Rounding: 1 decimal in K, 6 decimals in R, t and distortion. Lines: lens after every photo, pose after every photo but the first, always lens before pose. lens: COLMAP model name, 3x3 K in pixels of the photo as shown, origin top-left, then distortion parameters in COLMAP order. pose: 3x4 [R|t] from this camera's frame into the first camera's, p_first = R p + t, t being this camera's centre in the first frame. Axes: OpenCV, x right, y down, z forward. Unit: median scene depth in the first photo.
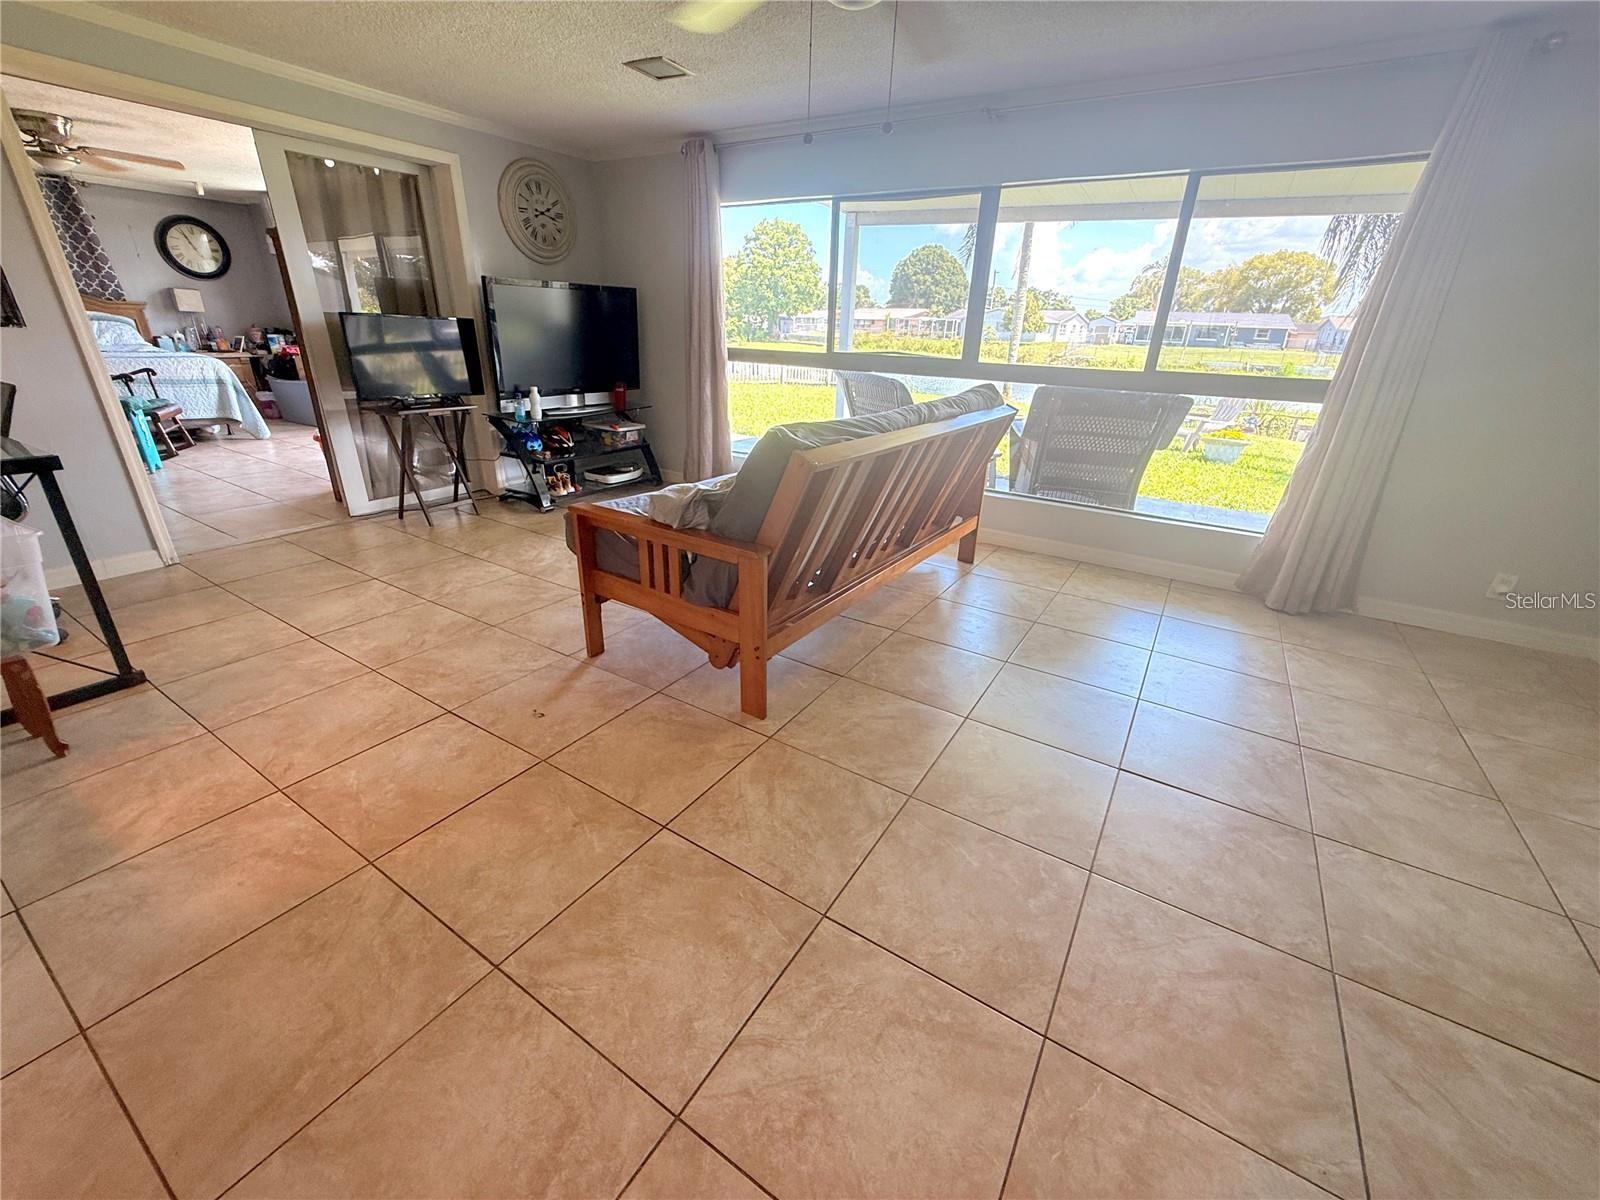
lens RADIAL K [[641.8, 0, 798.4], [0, 641.8, 600.2], [0, 0, 1]] dist [-0.001607, 0.000014]
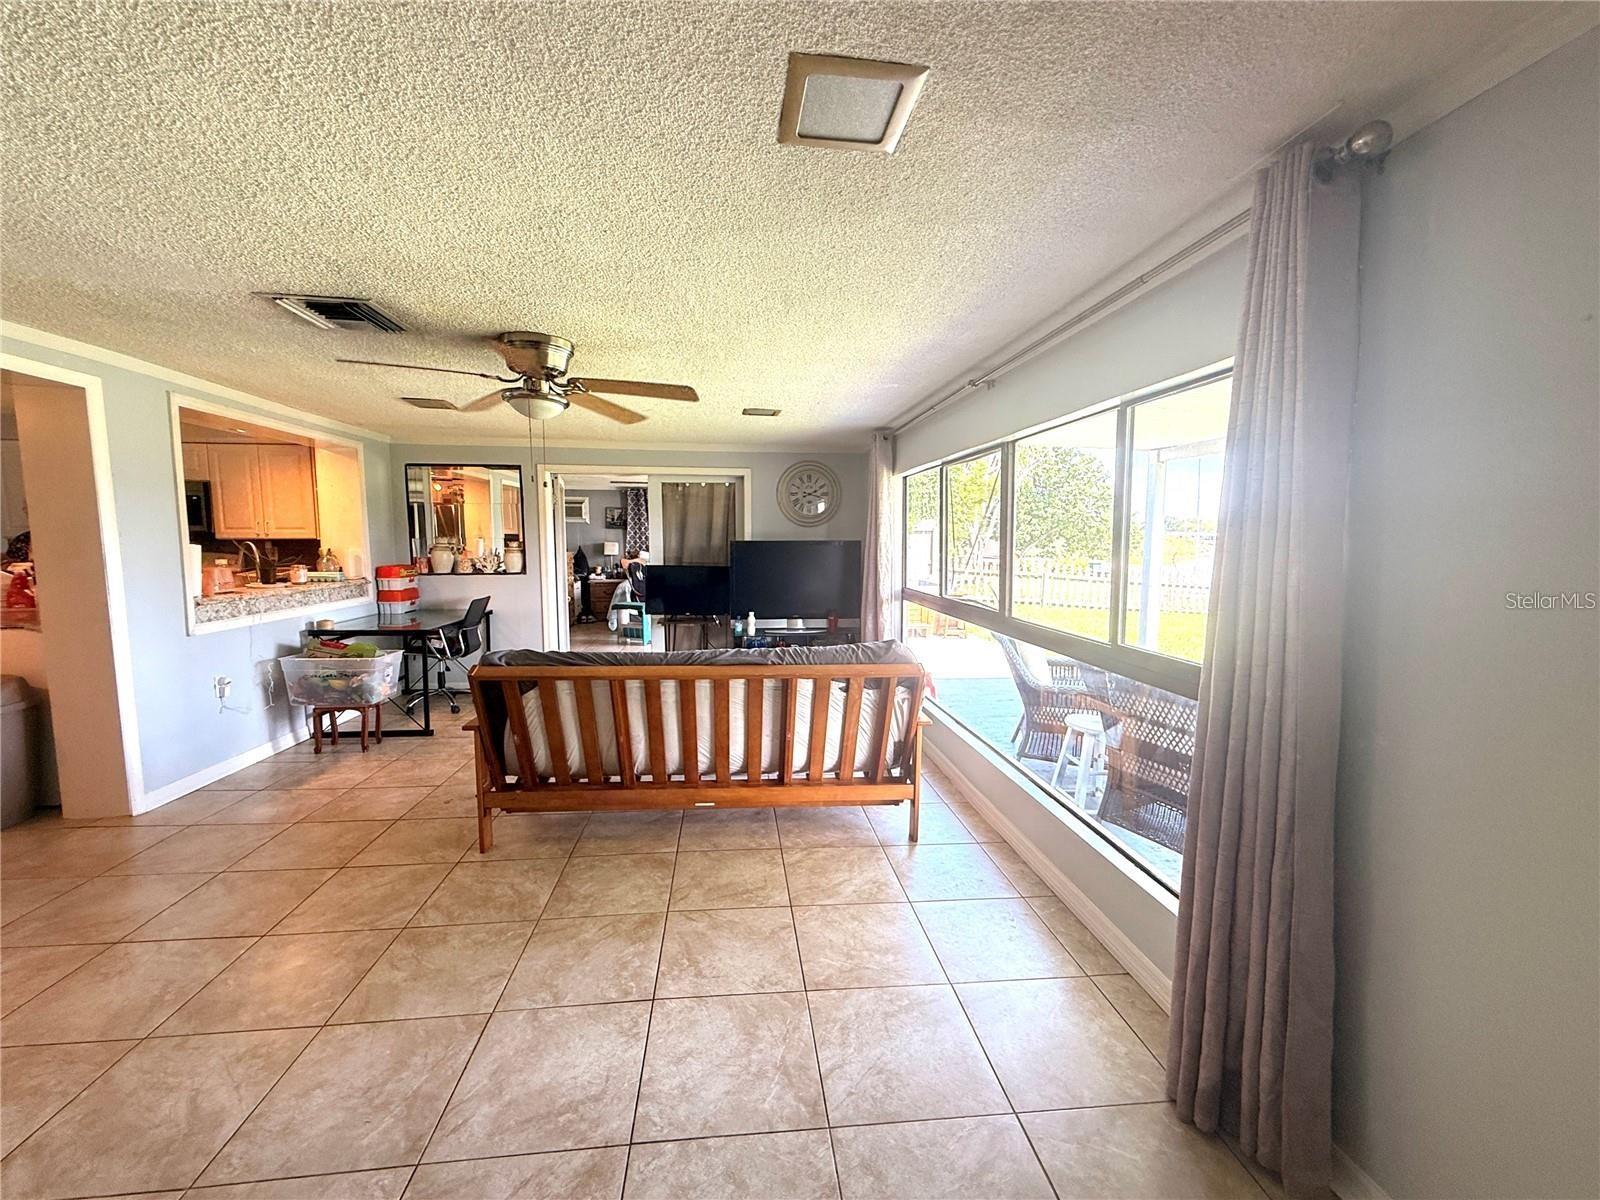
lens RADIAL K [[641.8, 0, 798.4], [0, 641.8, 600.2], [0, 0, 1]] dist [-0.001607, 0.000014]
pose [[0.629413, 0.046219, -0.775695, 0.755503], [-0.295111, 0.937659, -0.183589, -0.144112], [0.718852, 0.344470, 0.603814, 0.253783]]
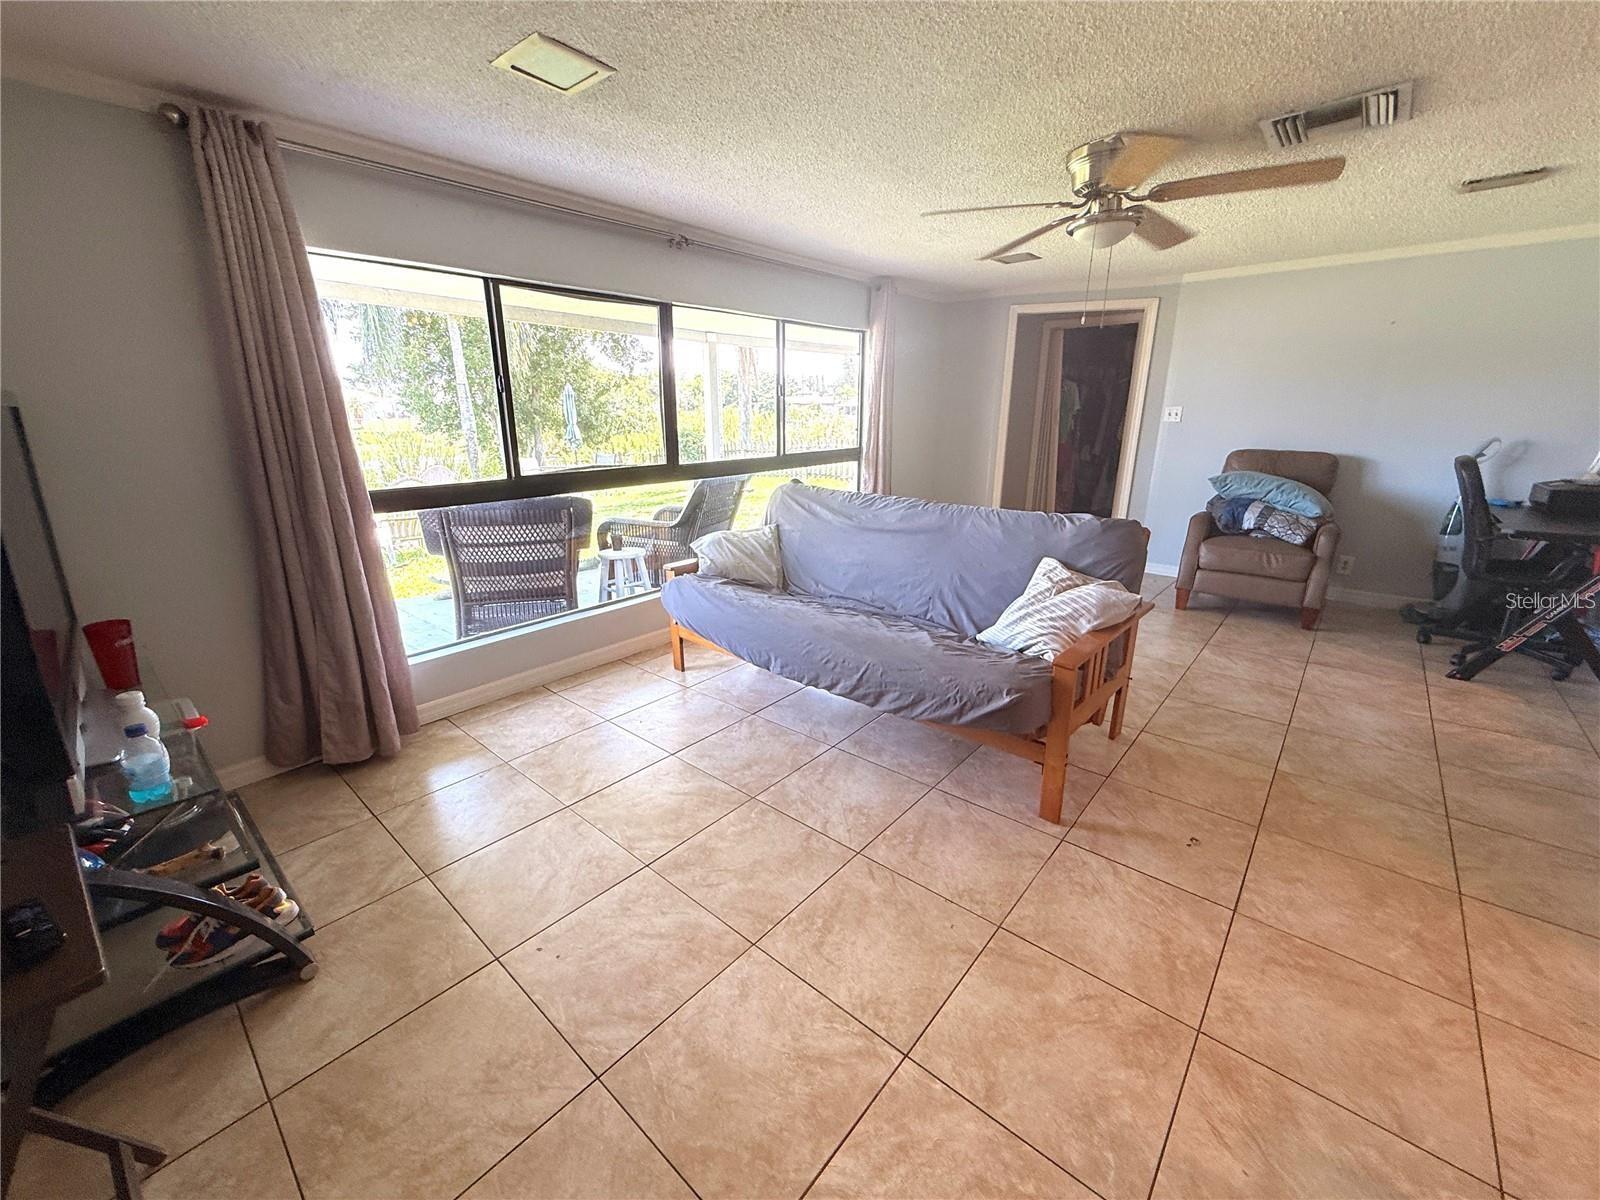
lens RADIAL K [[648.6, 0, 800.0], [0, 648.6, 600.0], [0, 0, 1]] dist [0.002000, 0.000500]
pose [[0.142210, -0.307766, 0.940774, -0.705867], [0.395944, 0.888770, 0.230902, -0.333878], [-0.907196, 0.339658, 0.248250, 0.630337]]
